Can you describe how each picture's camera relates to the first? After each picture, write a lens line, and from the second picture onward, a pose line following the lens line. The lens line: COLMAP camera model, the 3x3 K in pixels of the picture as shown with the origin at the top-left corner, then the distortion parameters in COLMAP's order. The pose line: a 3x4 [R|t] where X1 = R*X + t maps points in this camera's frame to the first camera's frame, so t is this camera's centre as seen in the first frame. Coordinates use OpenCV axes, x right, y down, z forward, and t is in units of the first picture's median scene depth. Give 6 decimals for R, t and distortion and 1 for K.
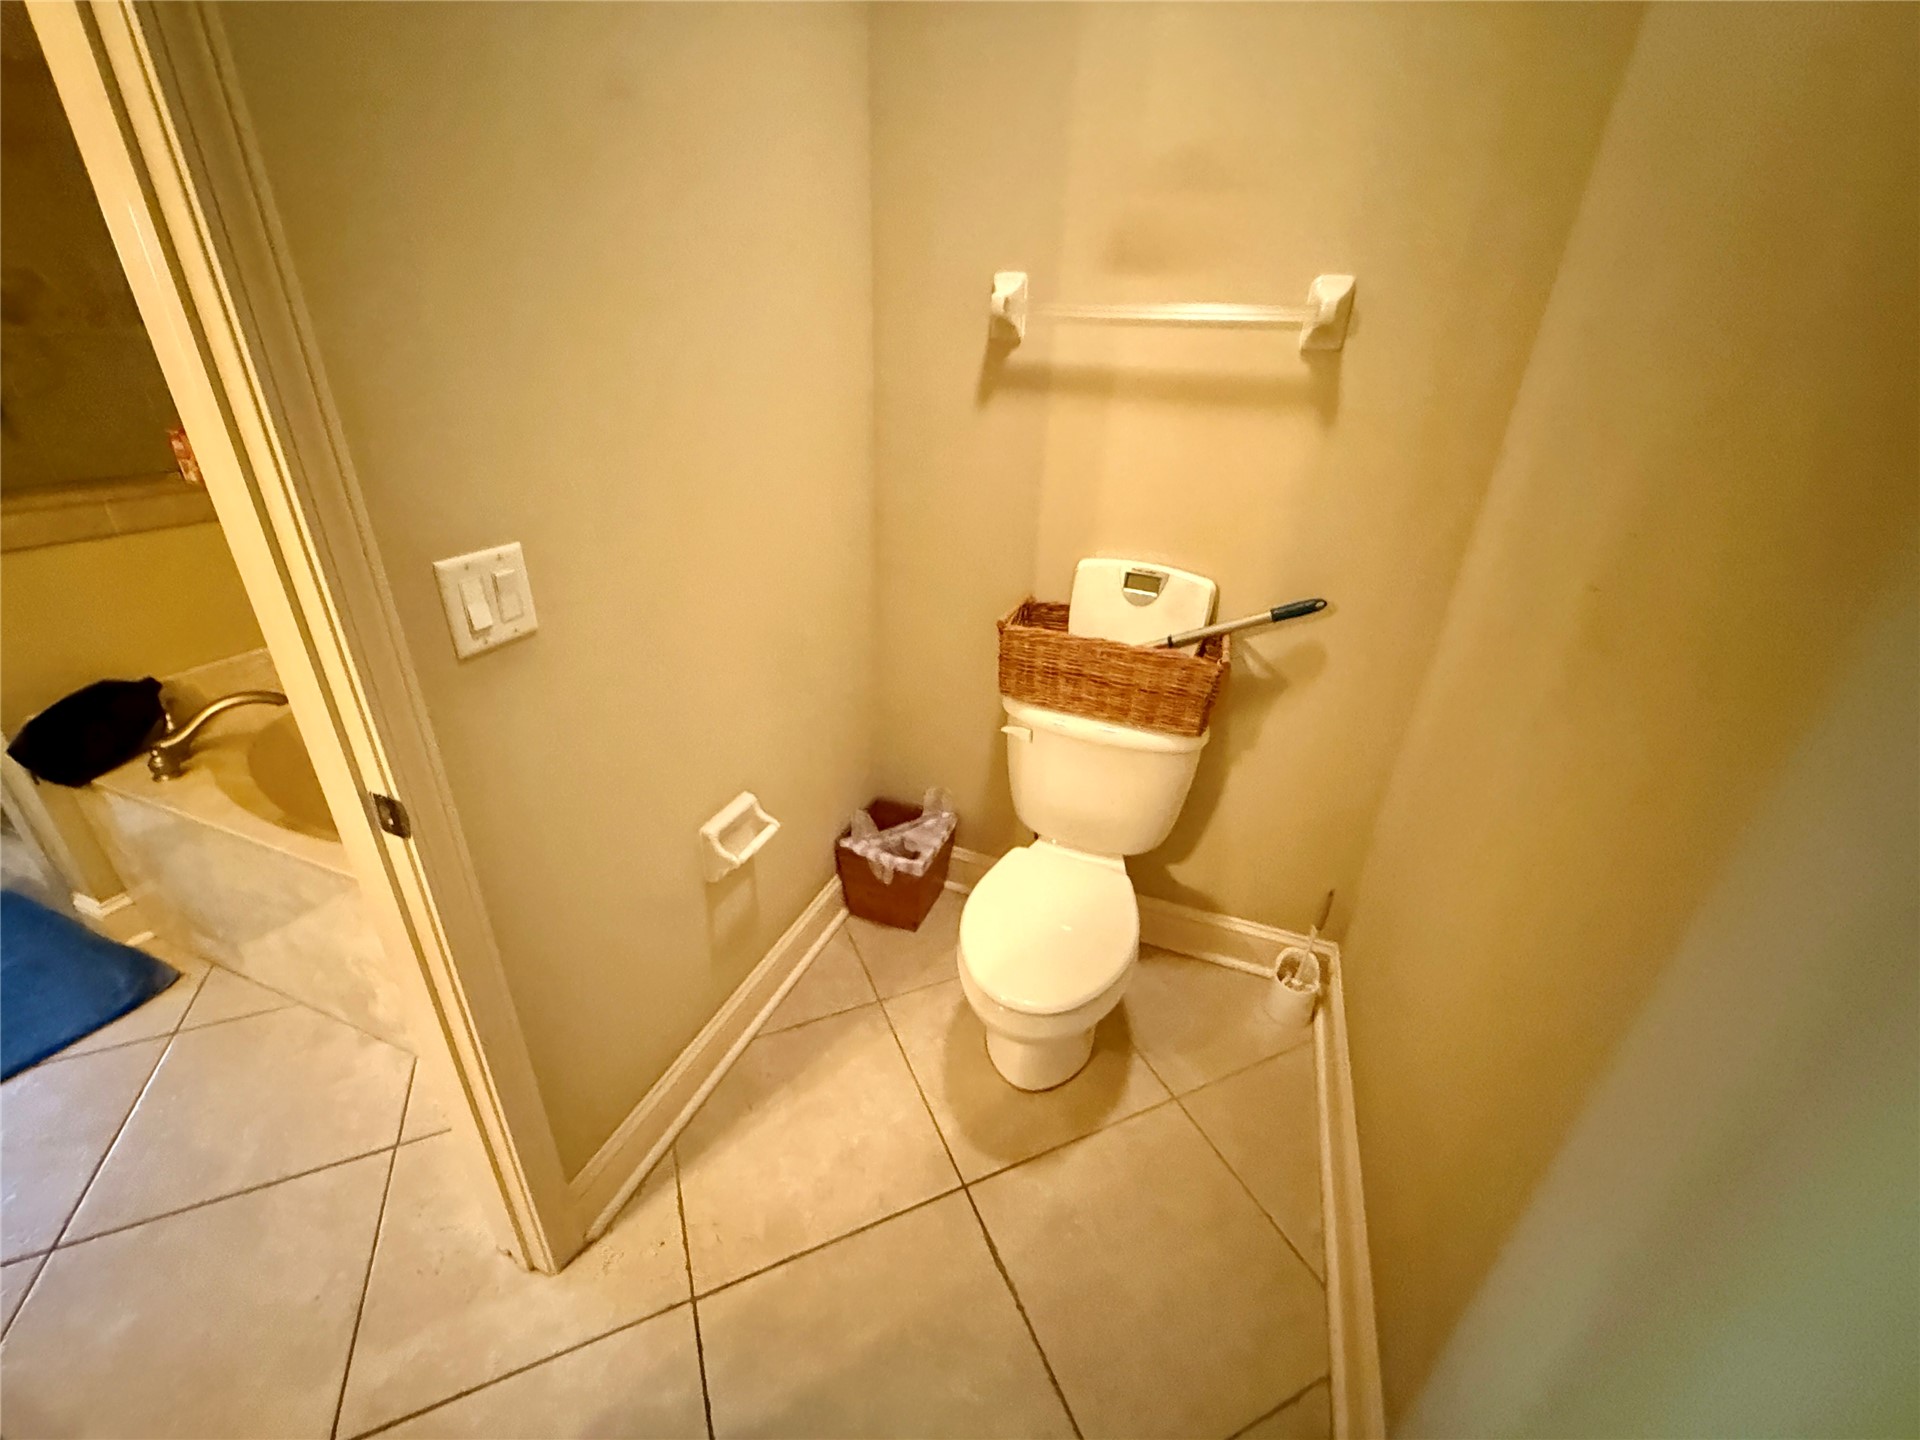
lens RADIAL K [[752.0, 0, 953.9], [0, 752.0, 724.7], [0, 0, 1]] dist [0.000802, 0.000016]
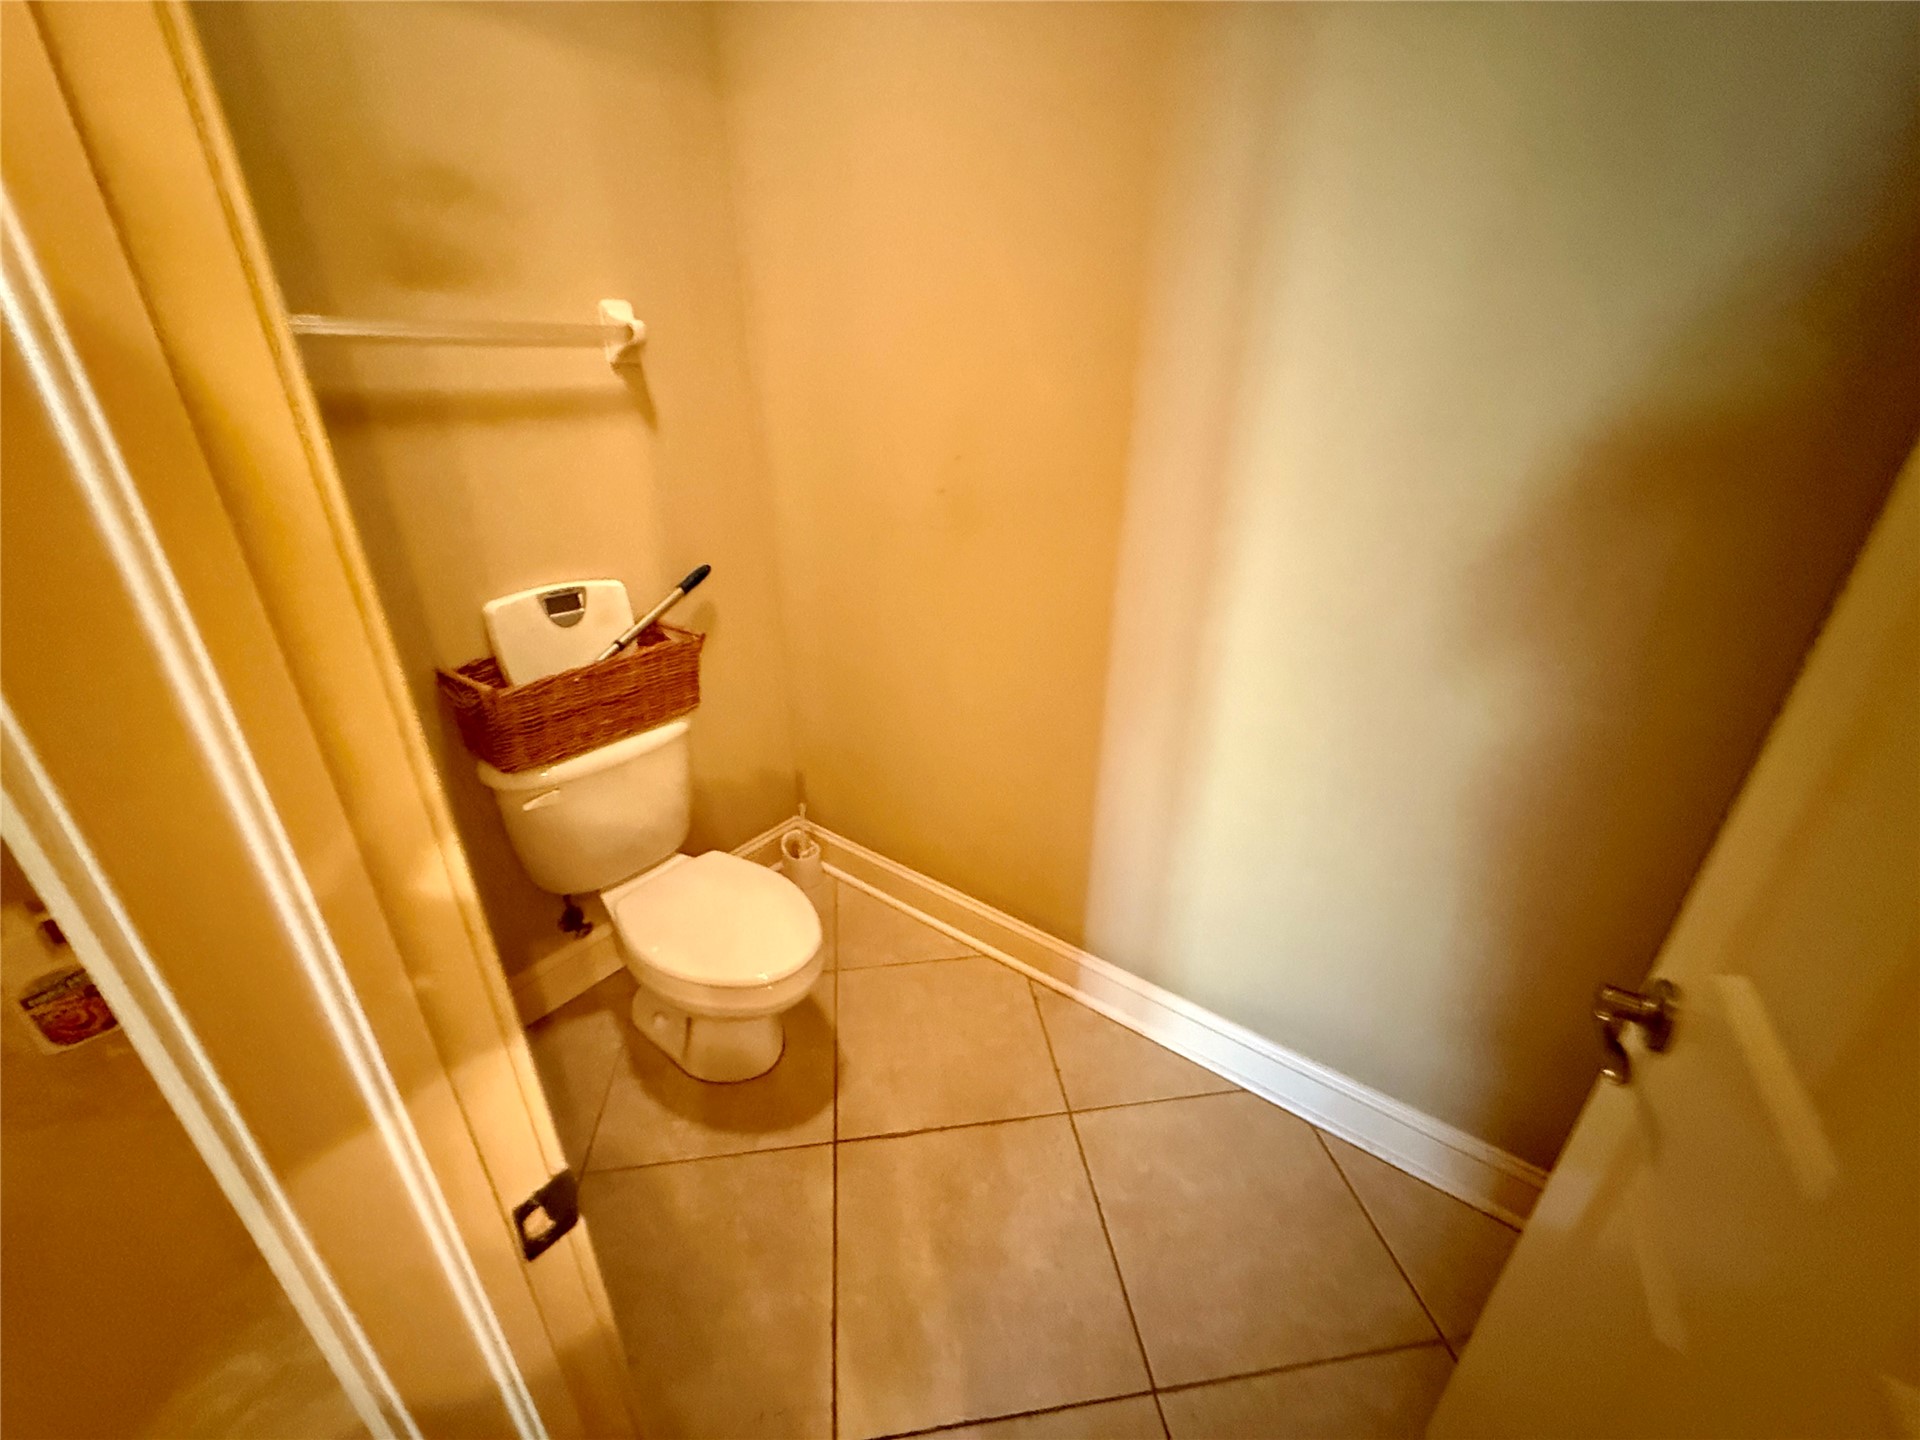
lens RADIAL K [[769.2, 0, 955.0], [0, 769.2, 721.9], [0, 0, 1]] dist [0.001440, 0.000113]
pose [[0.278241, -0.438726, 0.854460, -0.538073], [0.434070, 0.851001, 0.295602, -0.133295], [-0.856834, 0.288647, 0.427221, 0.181167]]
